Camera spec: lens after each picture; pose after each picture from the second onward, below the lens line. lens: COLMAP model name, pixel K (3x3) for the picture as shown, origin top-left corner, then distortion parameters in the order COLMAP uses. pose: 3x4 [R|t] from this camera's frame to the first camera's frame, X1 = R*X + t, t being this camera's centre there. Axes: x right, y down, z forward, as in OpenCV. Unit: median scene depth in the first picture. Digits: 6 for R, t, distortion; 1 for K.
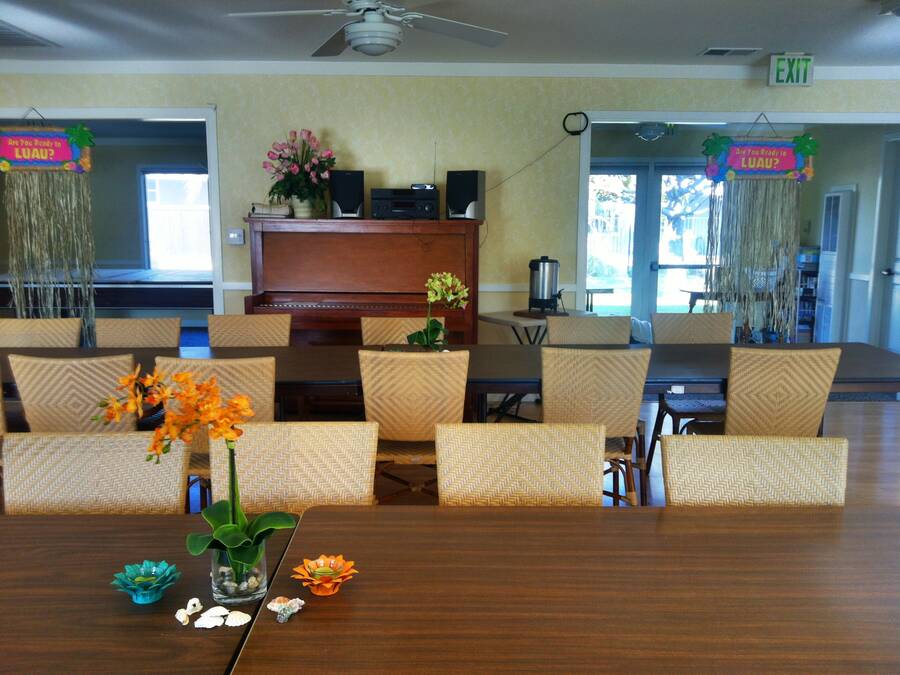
lens RADIAL K [[812.7, 0, 451.7], [0, 812.7, 365.2], [0, 0, 1]] dist [0.060913, -0.163464]
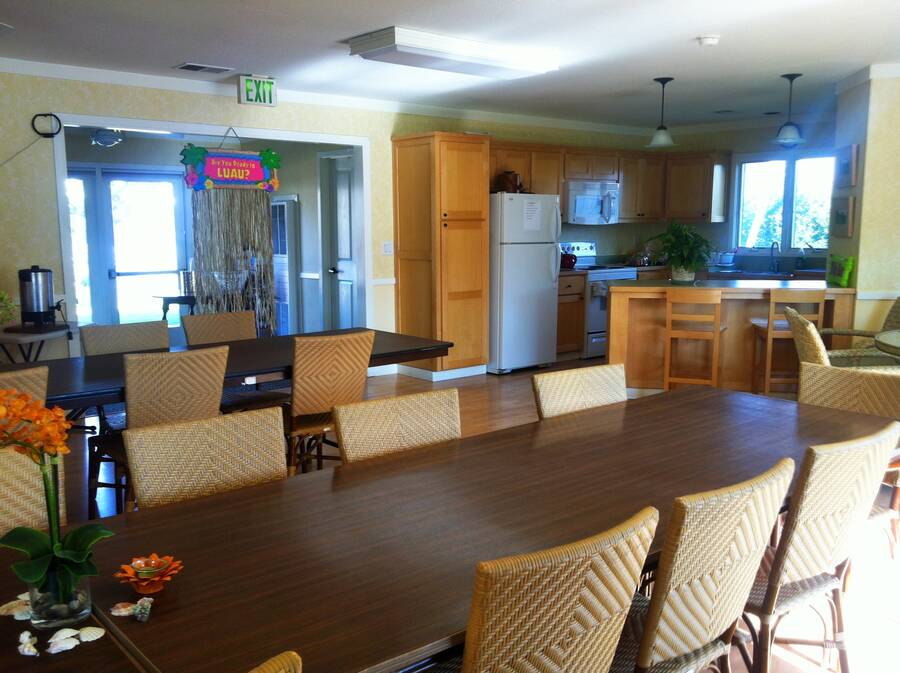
lens RADIAL K [[812.7, 0, 451.7], [0, 812.7, 364.2], [0, 0, 1]] dist [0.060913, -0.163464]
pose [[0.766464, -0.111382, 0.632556, -0.127047], [0.117452, 0.992548, 0.032455, 0.002551], [-0.631457, 0.049420, 0.773834, -0.009591]]
